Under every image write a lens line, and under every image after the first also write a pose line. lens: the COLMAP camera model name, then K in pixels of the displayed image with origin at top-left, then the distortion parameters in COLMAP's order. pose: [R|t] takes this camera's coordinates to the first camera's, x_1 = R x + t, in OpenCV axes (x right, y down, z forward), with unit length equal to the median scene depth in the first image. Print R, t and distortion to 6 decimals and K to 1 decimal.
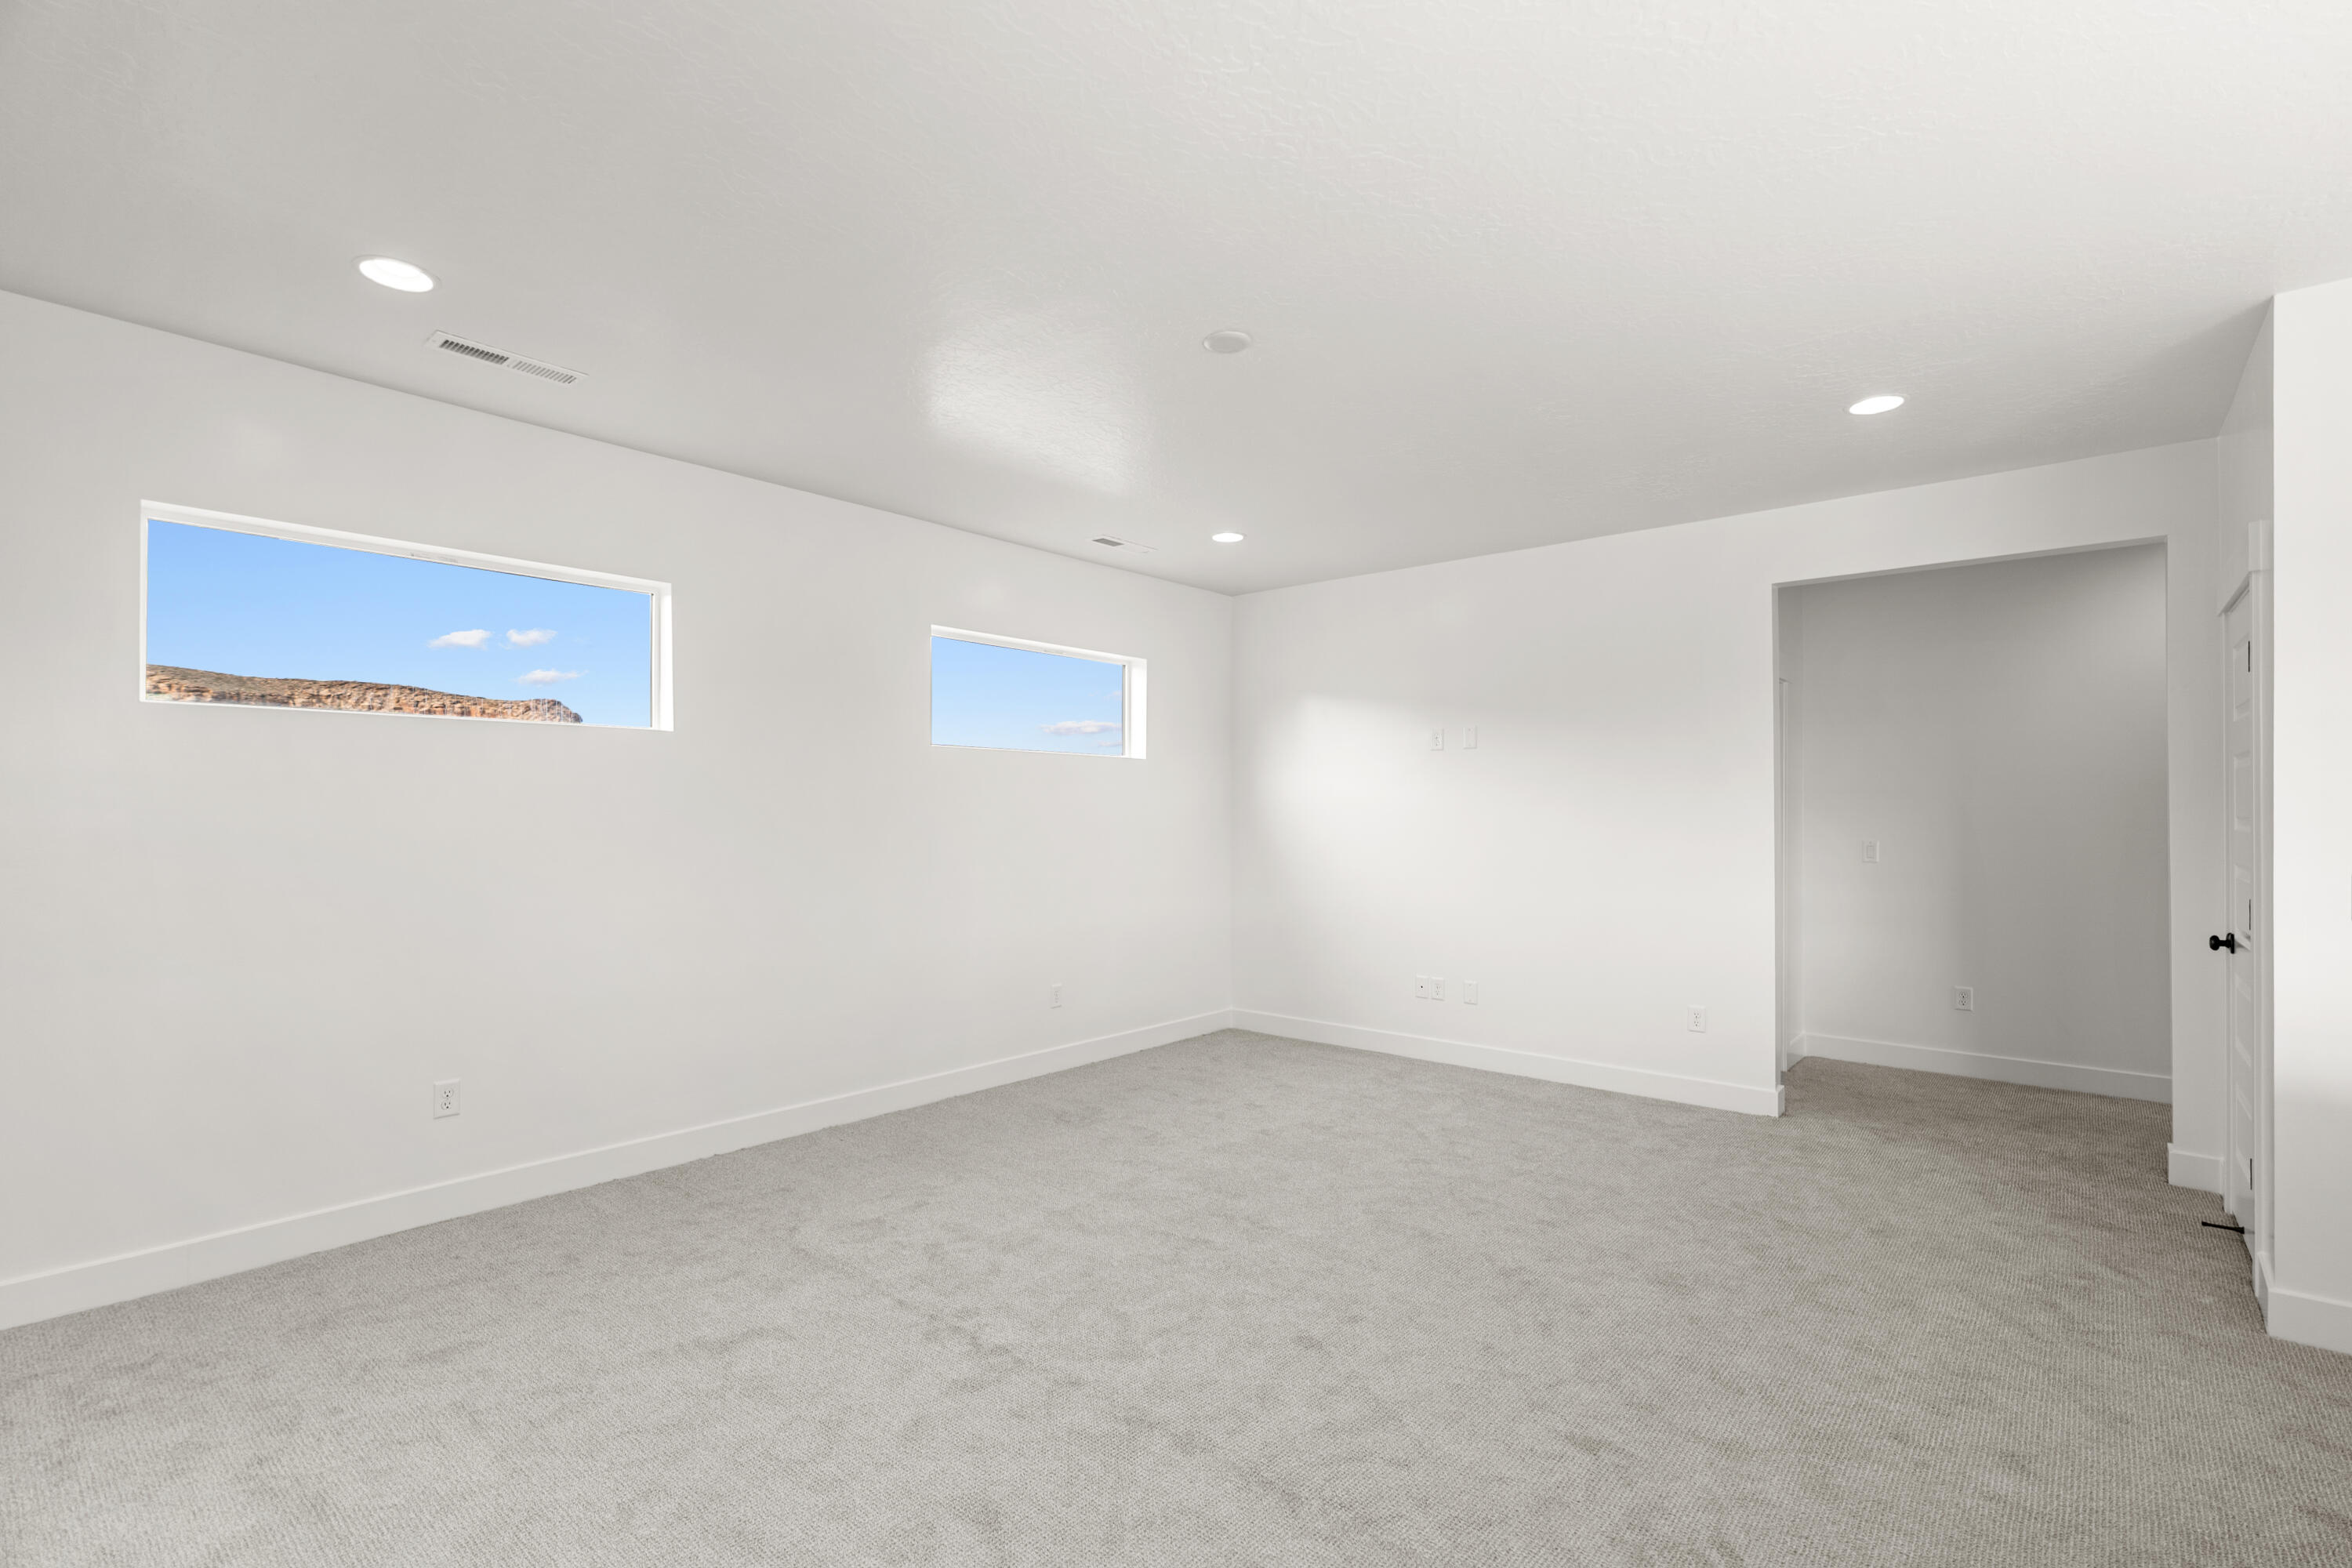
lens RADIAL K [[1070.5, 0, 1188.4], [0, 1070.5, 783.0], [0, 0, 1]] dist [-0.007954, 0.003572]
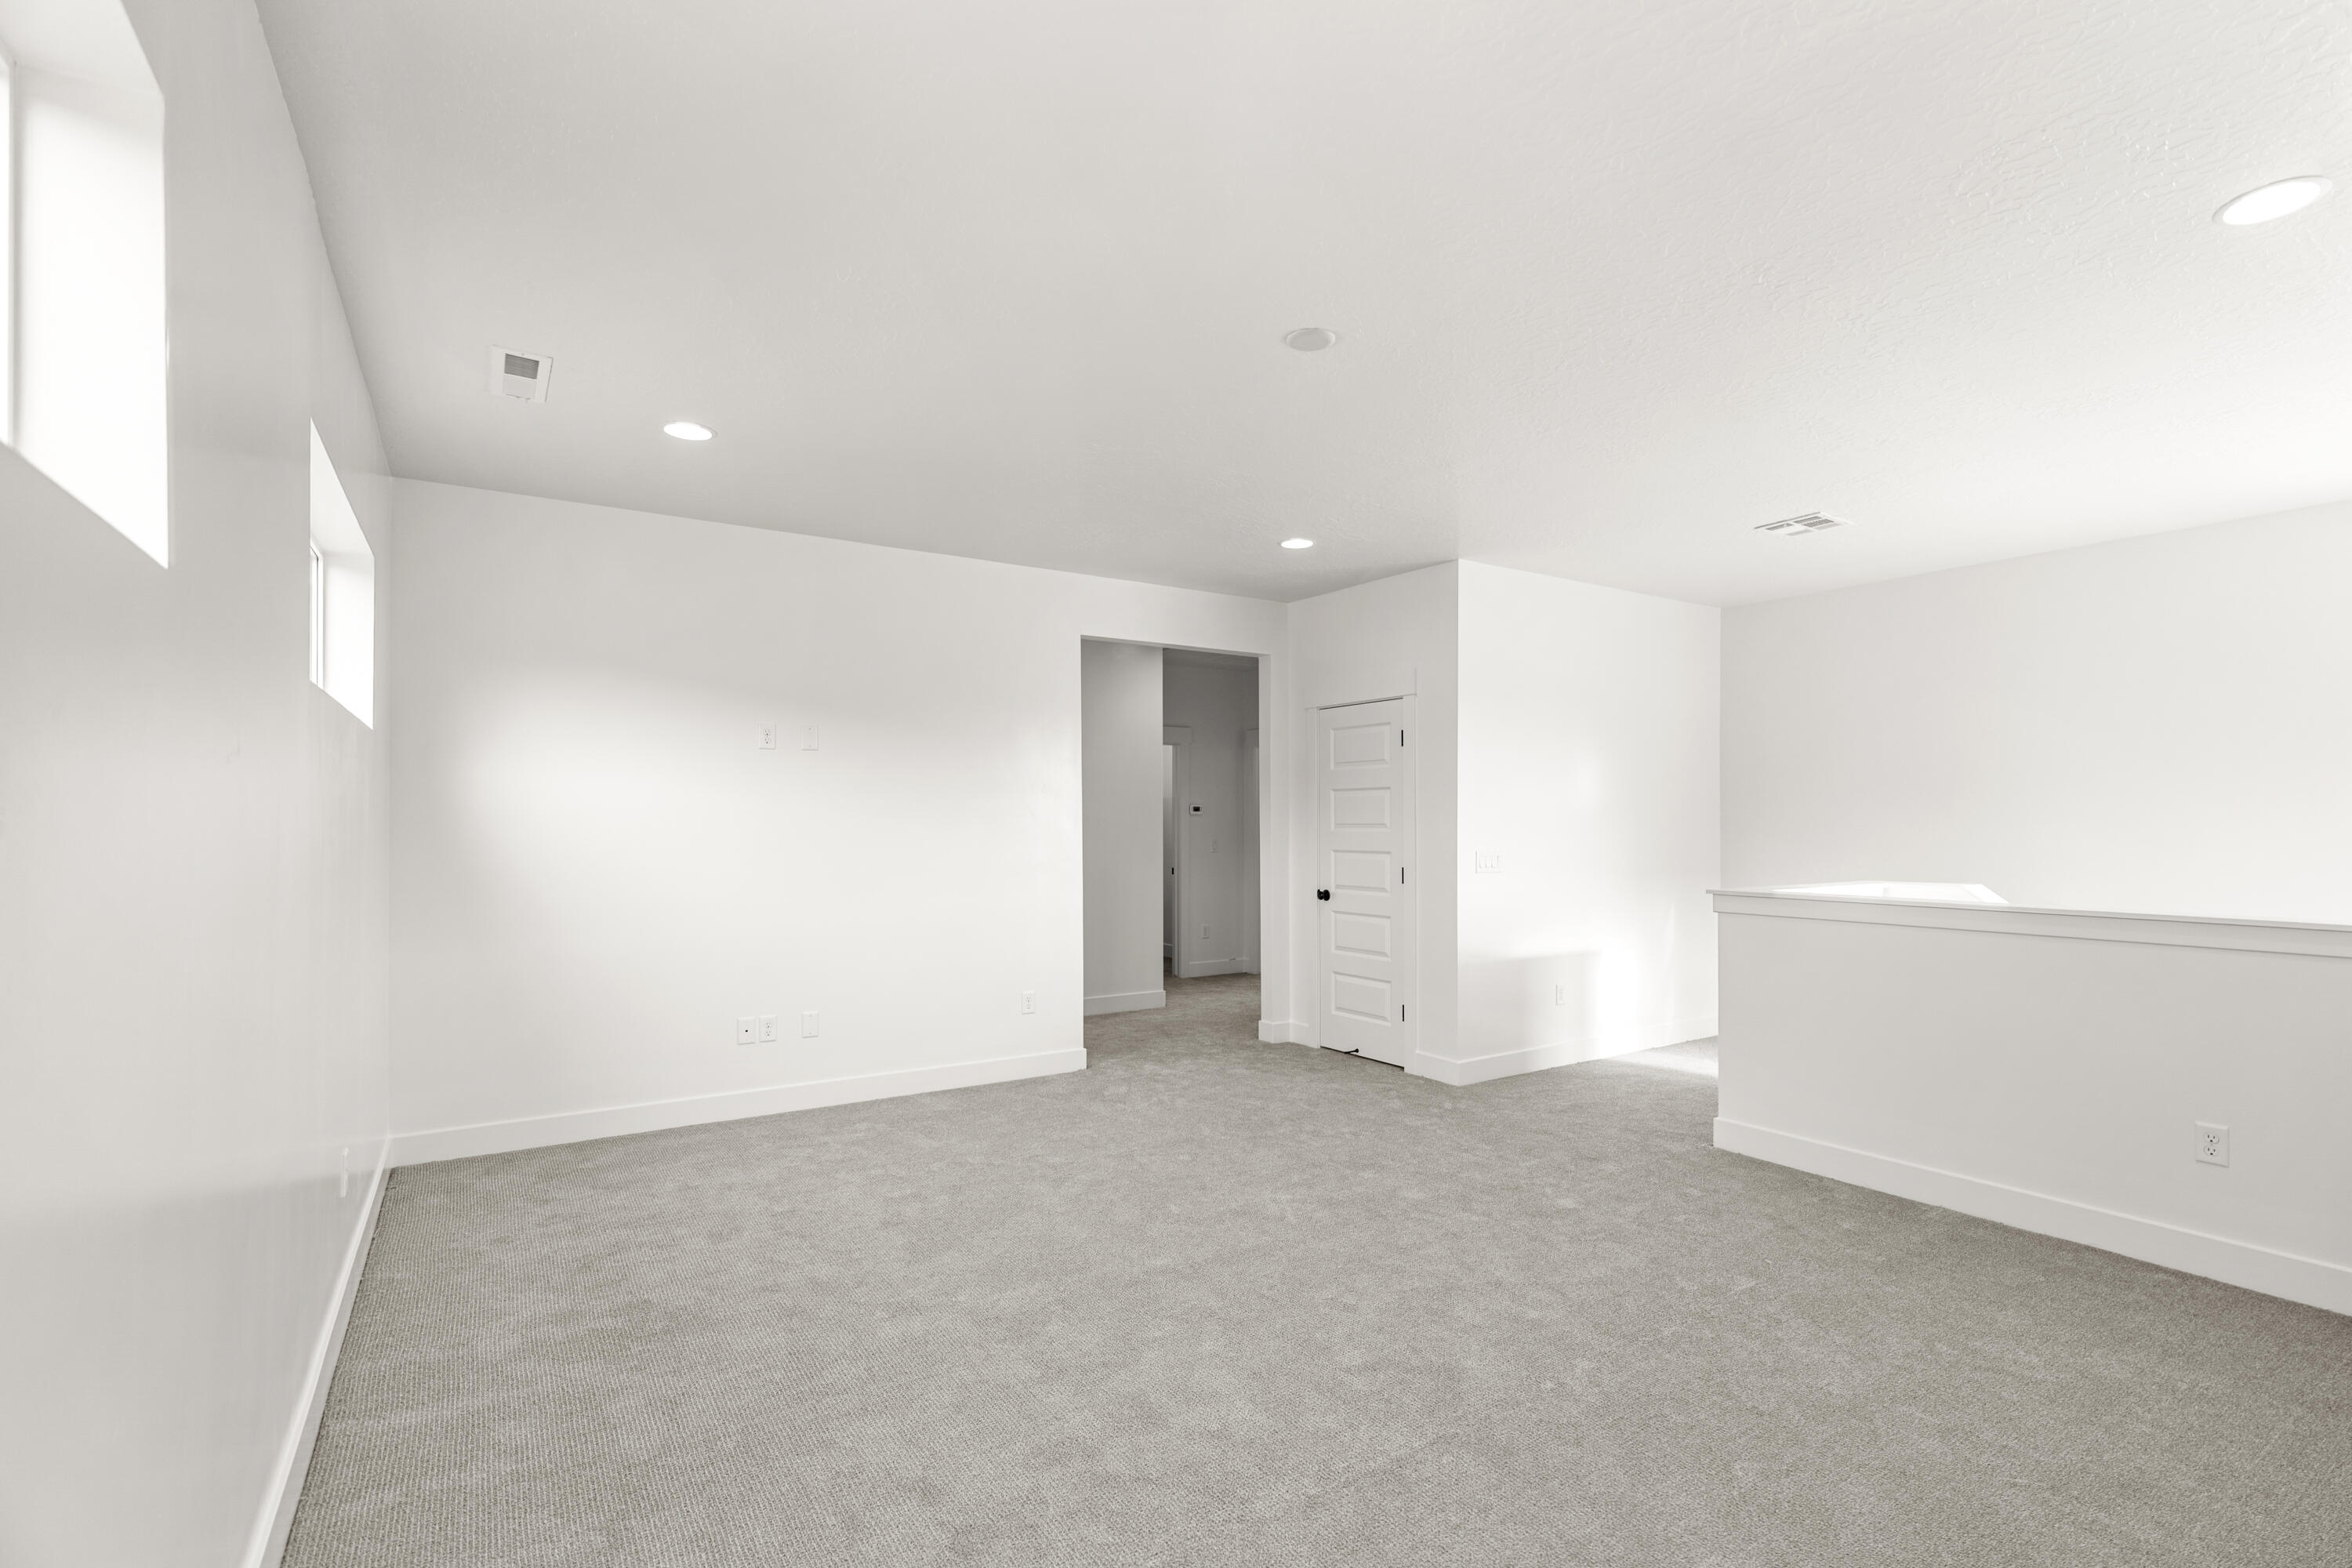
lens RADIAL K [[1070.5, 0, 1192.7], [0, 1070.5, 792.5], [0, 0, 1]] dist [-0.007954, 0.003572]
pose [[0.281713, 0.023414, 0.959213, -0.687370], [-0.028047, 0.999476, -0.016159, 0.011625], [-0.959089, -0.022351, 0.282222, 0.607440]]
